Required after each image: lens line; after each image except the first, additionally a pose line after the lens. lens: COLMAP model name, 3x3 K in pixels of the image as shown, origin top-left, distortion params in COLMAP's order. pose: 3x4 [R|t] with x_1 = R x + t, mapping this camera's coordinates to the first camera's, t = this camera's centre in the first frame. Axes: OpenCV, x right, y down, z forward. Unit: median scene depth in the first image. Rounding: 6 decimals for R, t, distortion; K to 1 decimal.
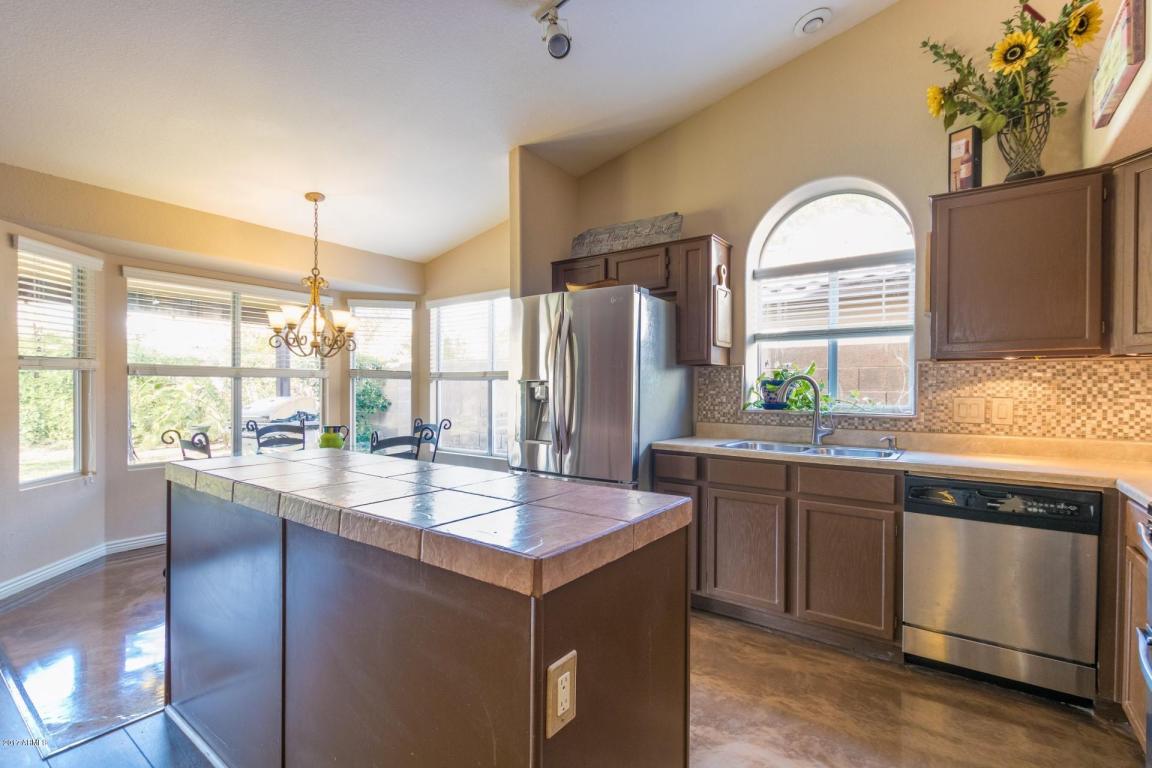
lens RADIAL K [[522.8, 0, 581.5], [0, 522.8, 391.9], [0, 0, 1]] dist [0.006649, -0.001227]
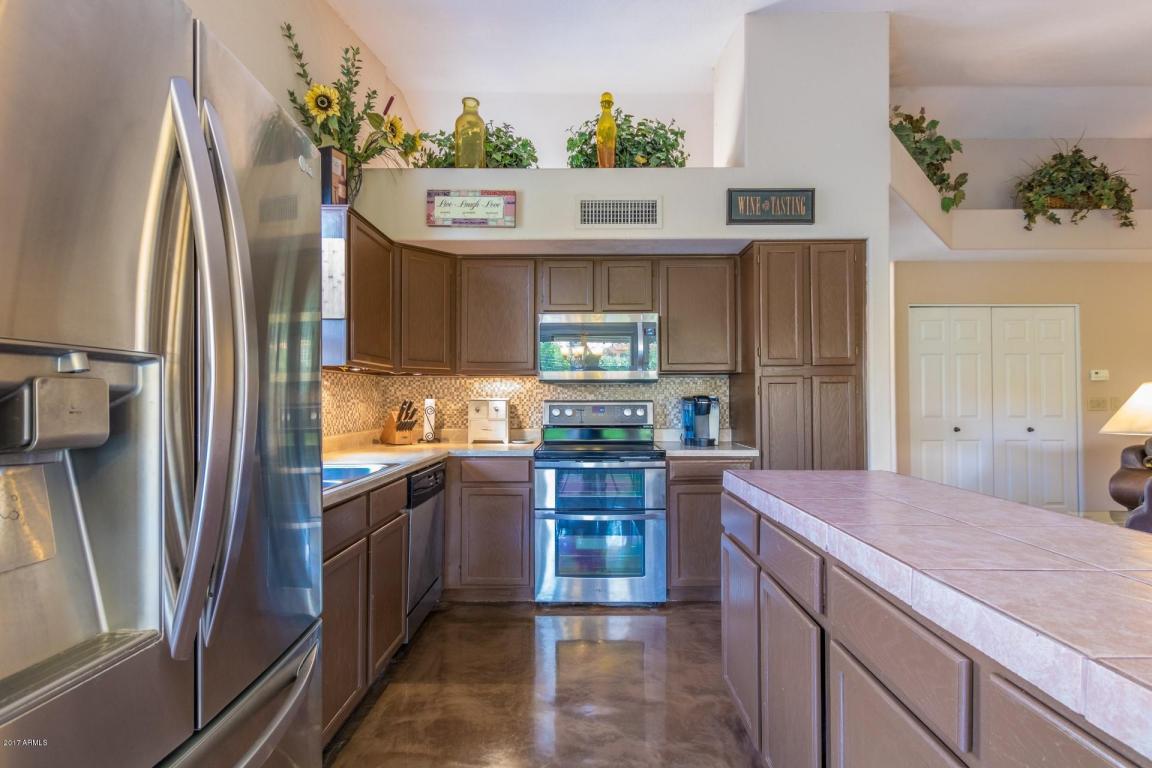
lens RADIAL K [[533.0, 0, 578.2], [0, 533.0, 395.1], [0, 0, 1]] dist [0.004909, -0.000113]
pose [[-0.581024, 0.001941, 0.813884, -0.364116], [0.005927, 0.999981, 0.001846, -0.004218], [-0.813865, 0.005896, -0.581024, 1.044054]]
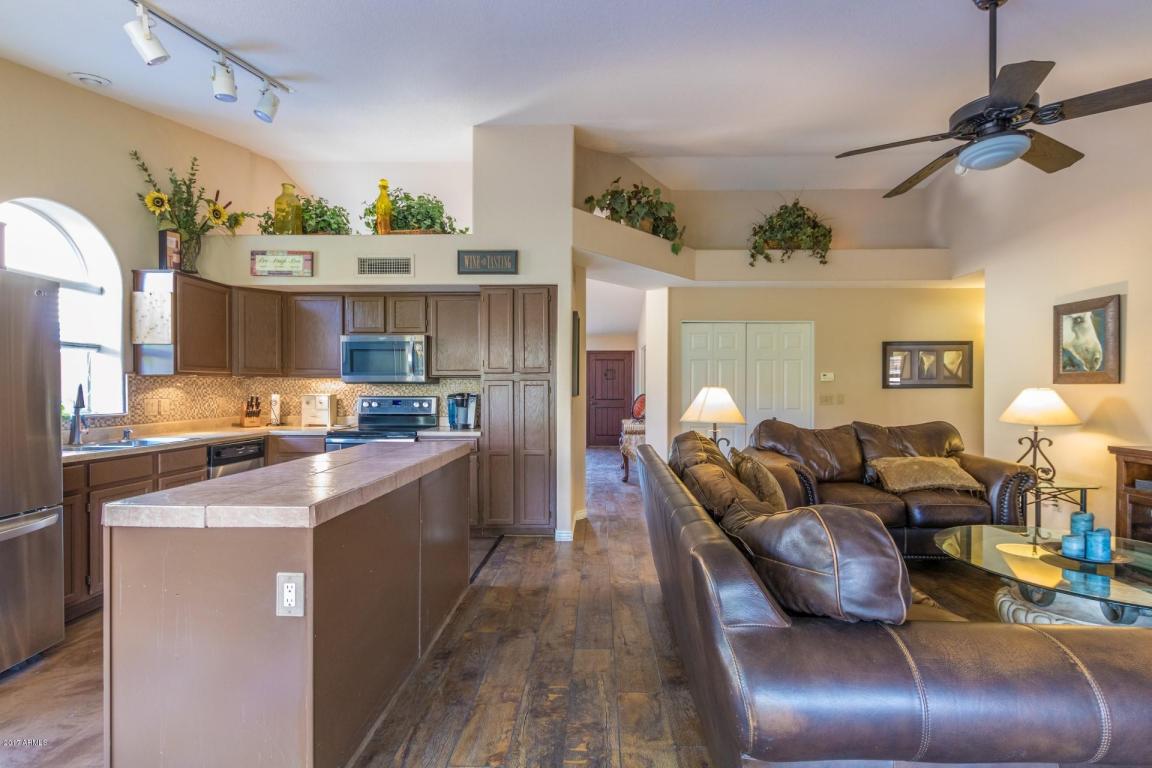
lens RADIAL K [[522.8, 0, 581.5], [0, 522.8, 391.9], [0, 0, 1]] dist [0.006649, -0.001227]
pose [[-0.562731, -0.012859, 0.826540, -1.100869], [0.001832, 0.999857, 0.016802, -0.029667], [-0.826638, 0.010969, -0.562627, 0.741027]]
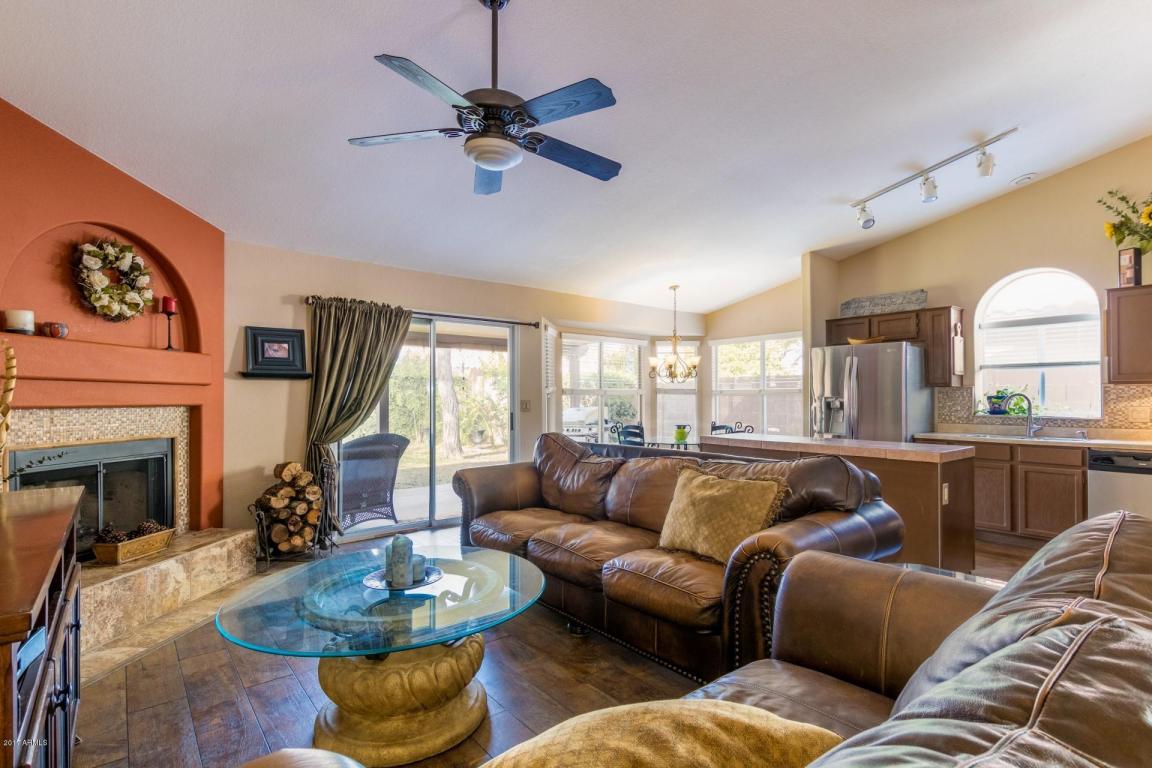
lens RADIAL K [[552.0, 0, 583.8], [0, 552.0, 393.3], [0, 0, 1]] dist [0.027823, -0.014918]
pose [[0.969990, -0.007899, -0.243014, -0.460611], [0.003832, 0.999845, -0.017202, -0.006683], [0.243113, 0.015755, 0.969870, -0.993099]]
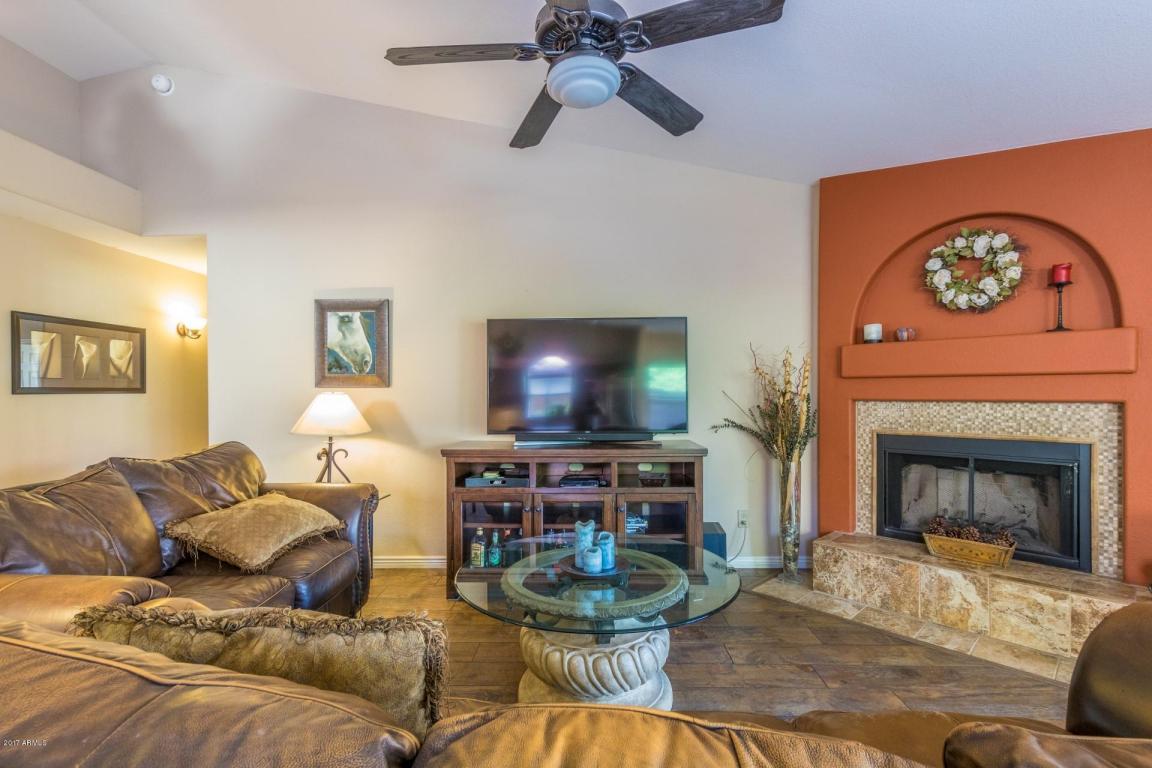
lens RADIAL K [[522.8, 0, 581.5], [0, 522.8, 391.9], [0, 0, 1]] dist [0.006649, -0.001227]
pose [[-0.821736, -0.002202, -0.569865, -0.437754], [-0.004221, 0.999989, 0.002223, -0.019525], [0.569853, 0.004232, -0.821735, 0.274029]]
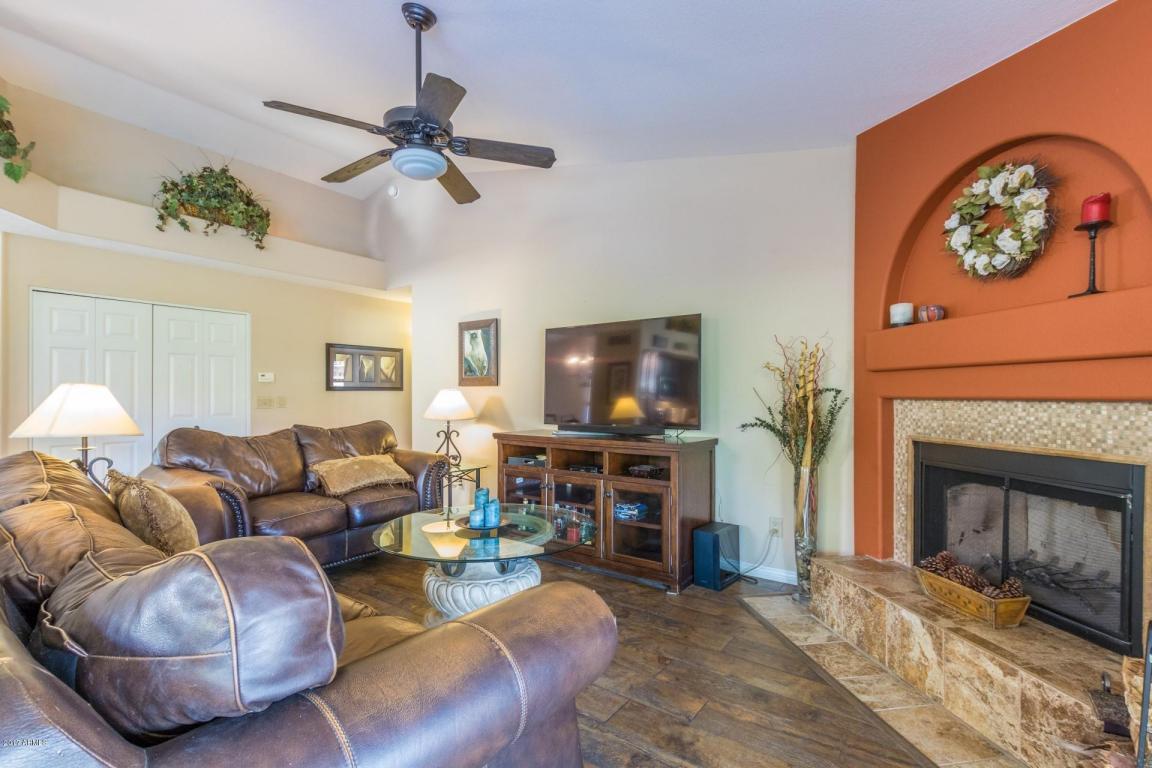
lens RADIAL K [[522.8, 0, 581.5], [0, 522.8, 391.9], [0, 0, 1]] dist [0.006649, -0.001227]
pose [[-0.999985, -0.005075, 0.001977, -1.054871], [-0.005070, 0.999984, 0.002481, -0.011991], [-0.001990, 0.002471, -0.999995, 0.621941]]
